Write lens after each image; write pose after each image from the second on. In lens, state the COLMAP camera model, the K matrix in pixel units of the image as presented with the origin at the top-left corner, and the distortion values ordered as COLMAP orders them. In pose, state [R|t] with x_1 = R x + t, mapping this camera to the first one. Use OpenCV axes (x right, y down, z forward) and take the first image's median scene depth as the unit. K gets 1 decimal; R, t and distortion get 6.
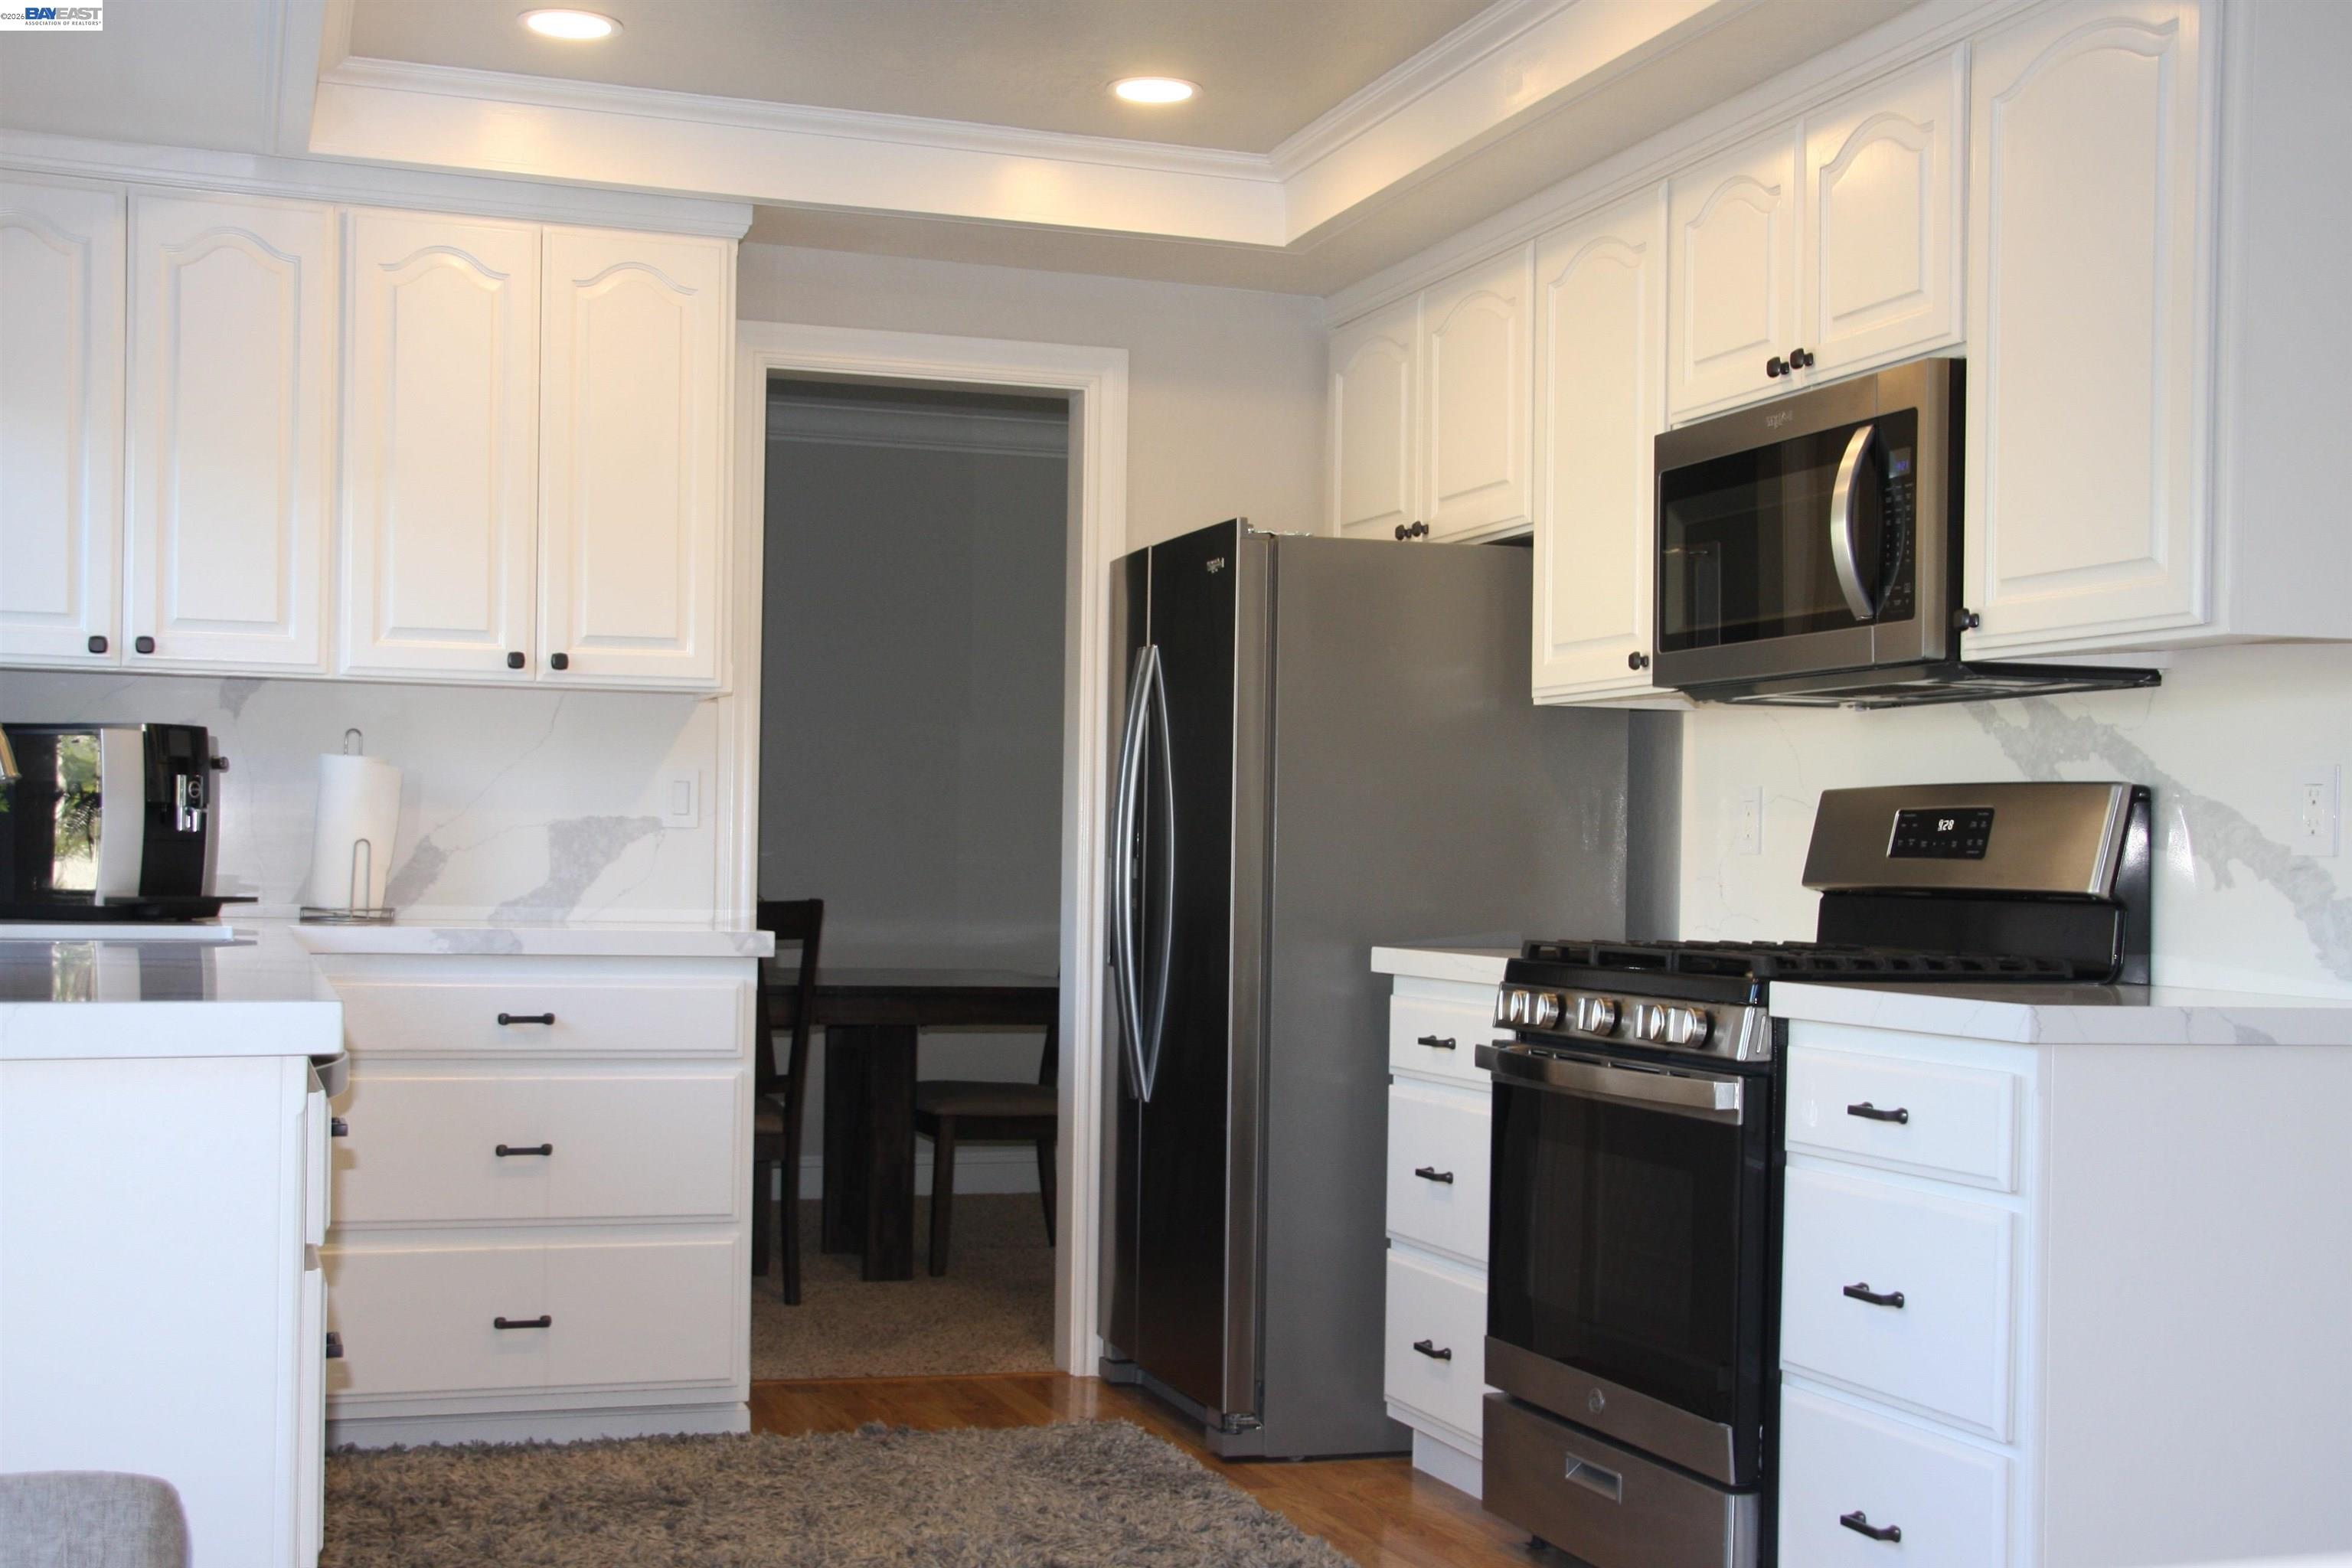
lens RADIAL K [[2816.1, 0, 1183.3], [0, 2816.1, 846.7], [0, 0, 1]] dist [0.019735, 0.000000]
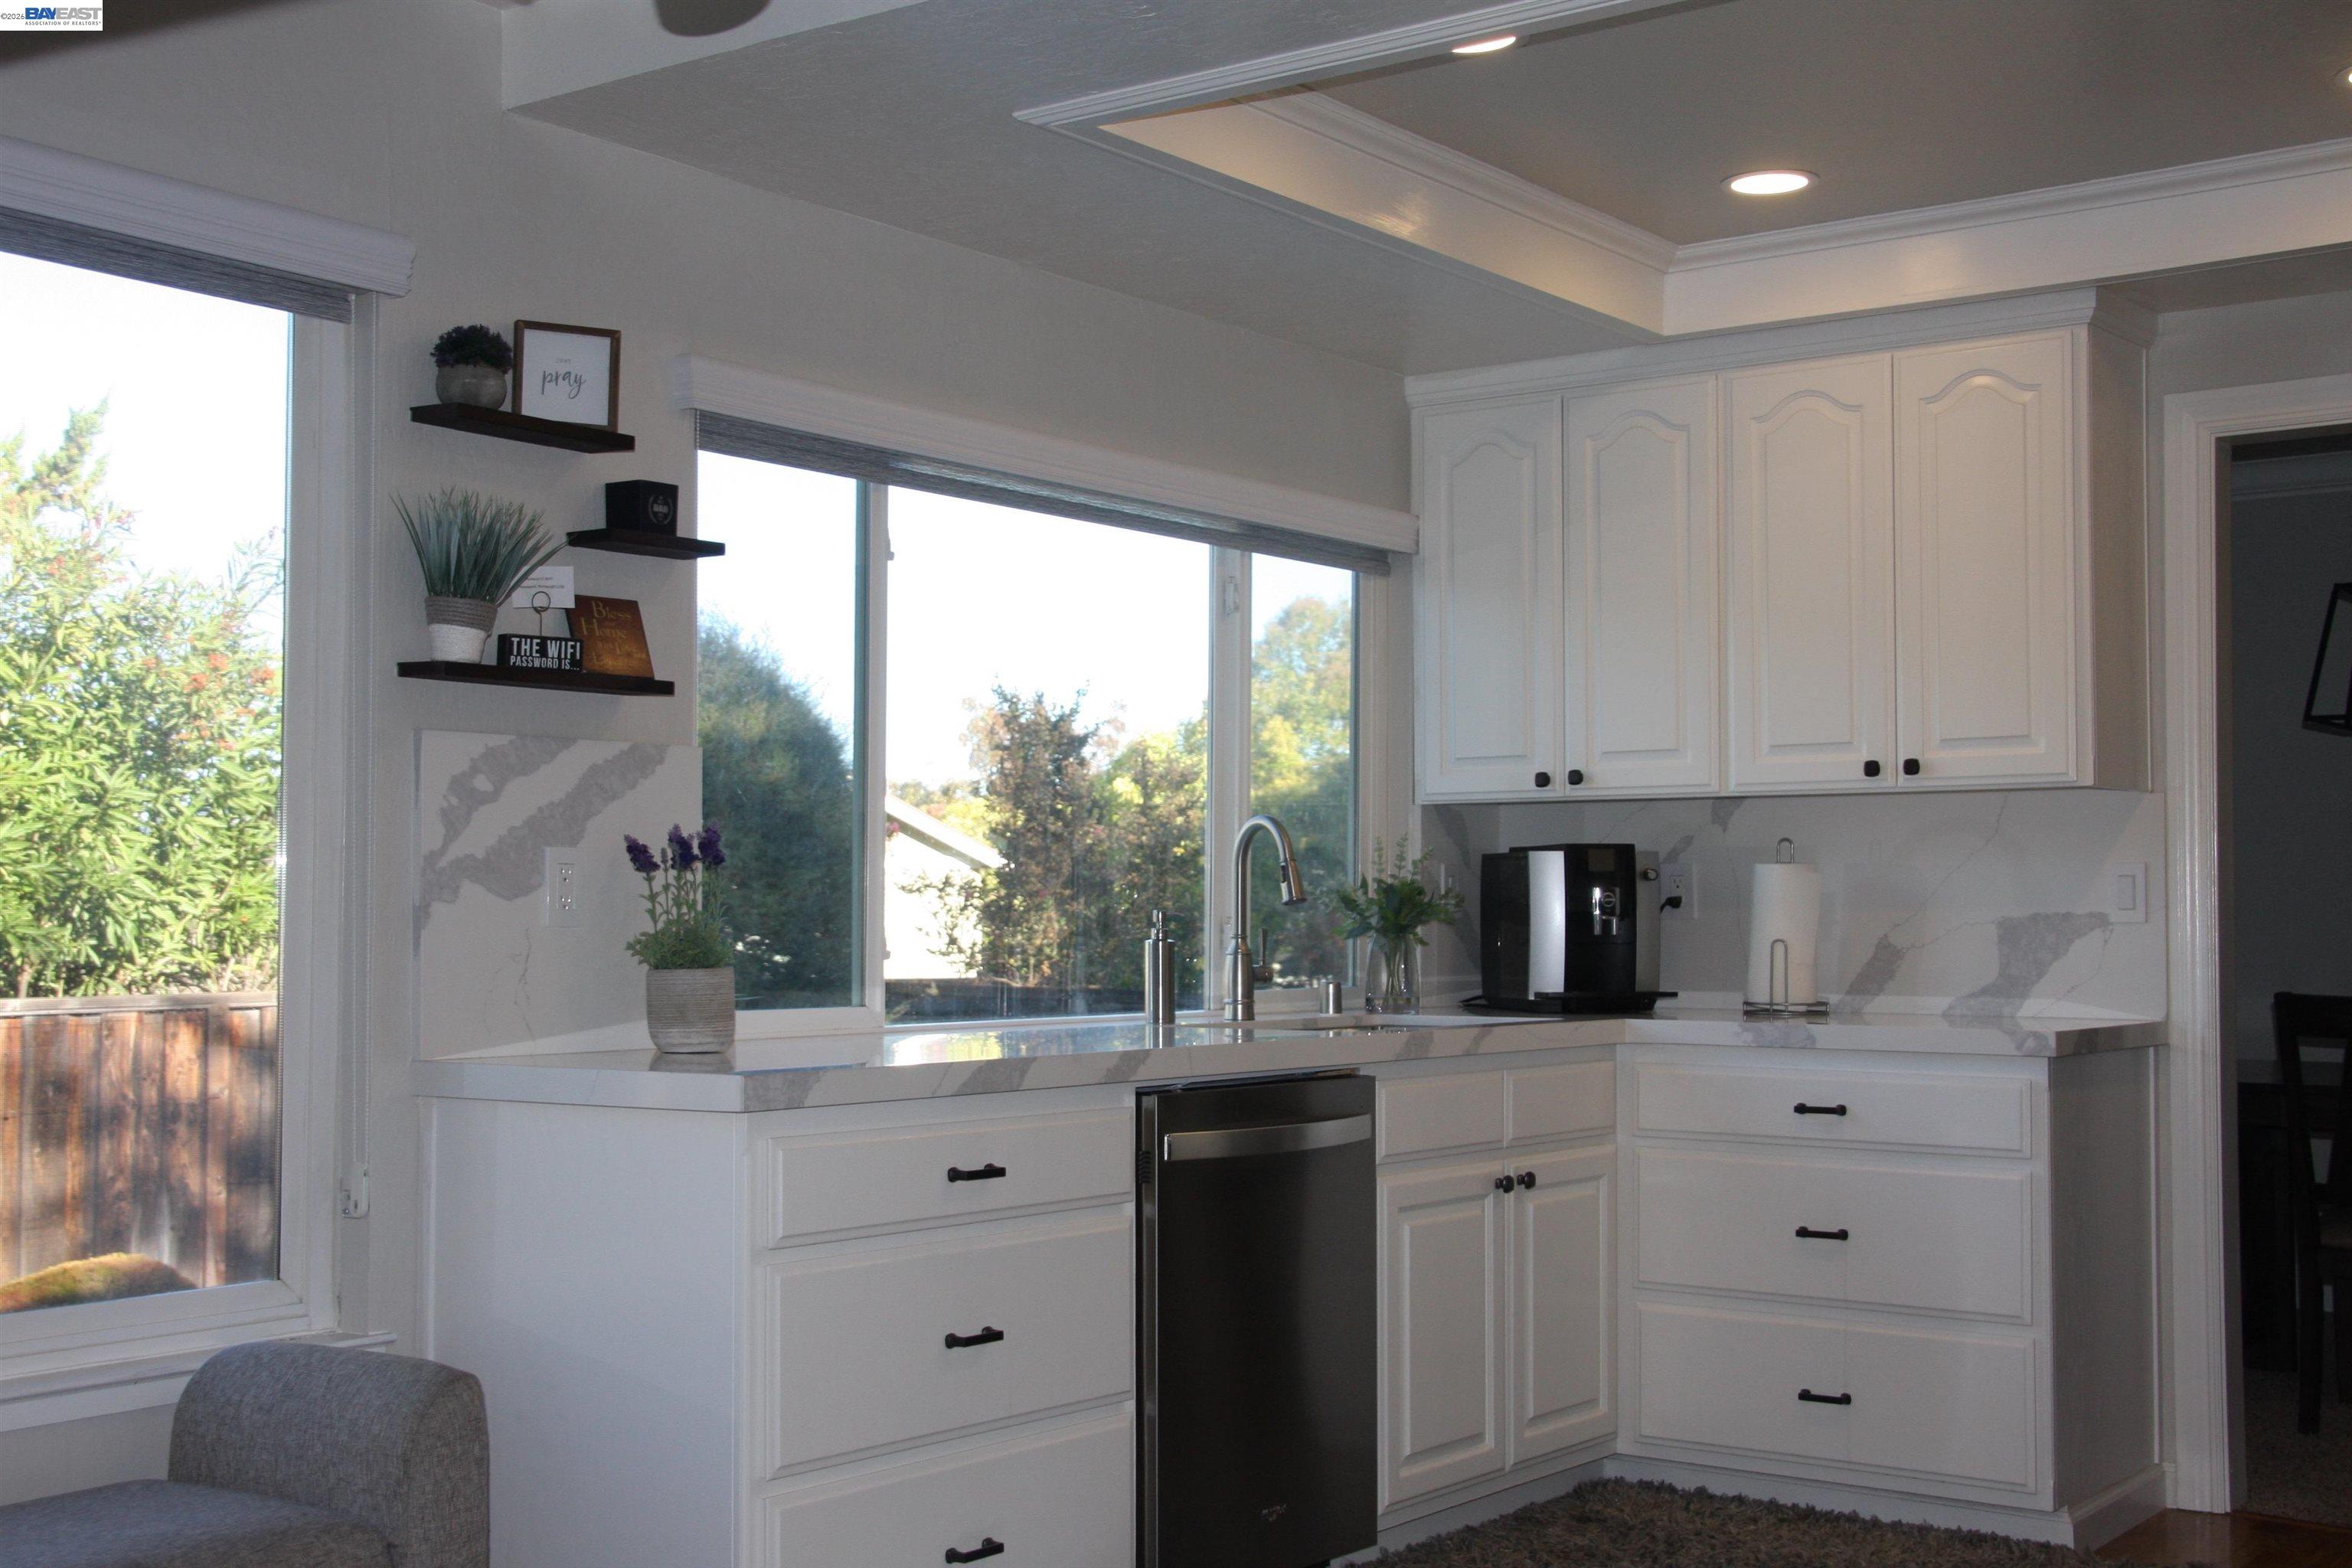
lens RADIAL K [[2816.1, 0, 1146.6], [0, 2816.1, 847.0], [0, 0, 1]] dist [0.019735, 0.000000]
pose [[0.566911, -0.035724, -0.823004, 0.473308], [0.013706, 0.999330, -0.033937, -0.004764], [0.823665, 0.007959, 0.567021, 0.179654]]
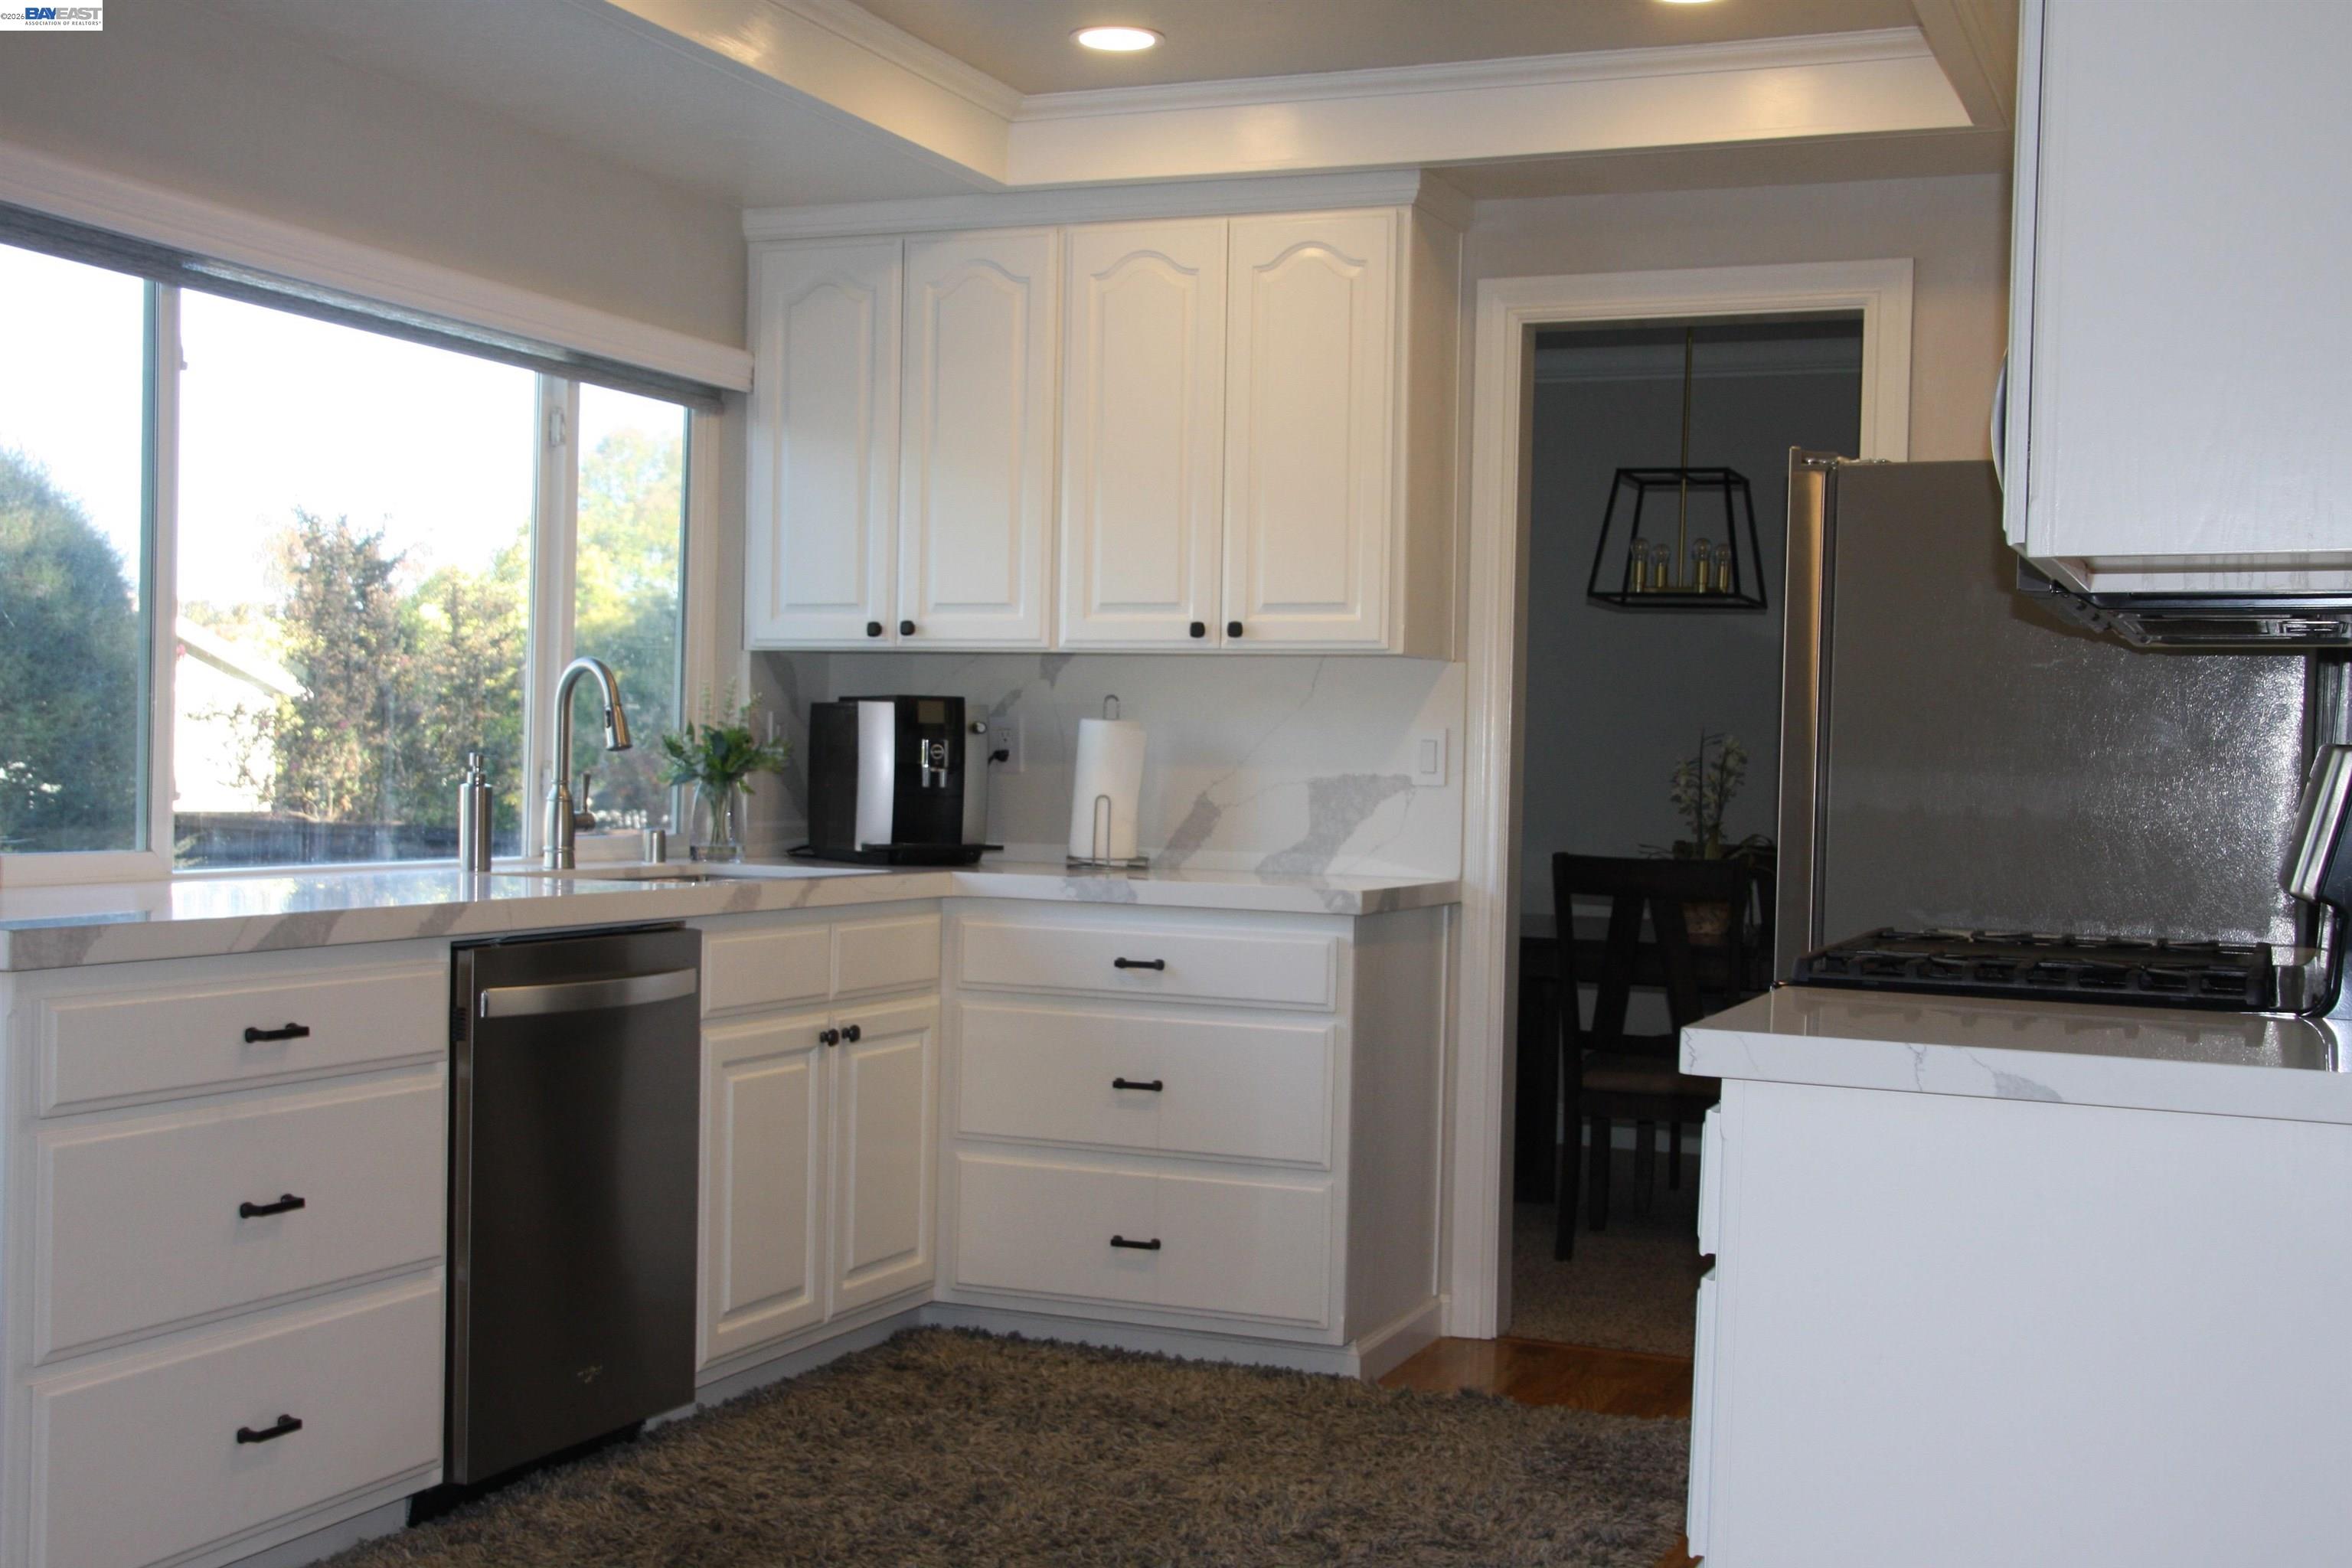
lens RADIAL K [[2816.1, 0, 1152.7], [0, 2816.1, 854.7], [0, 0, 1]] dist [0.019735, 0.000000]
pose [[0.748780, 0.022799, -0.662427, 0.460689], [-0.006747, 0.999619, 0.026778, -0.009227], [0.662785, -0.015581, 0.748648, 0.184383]]
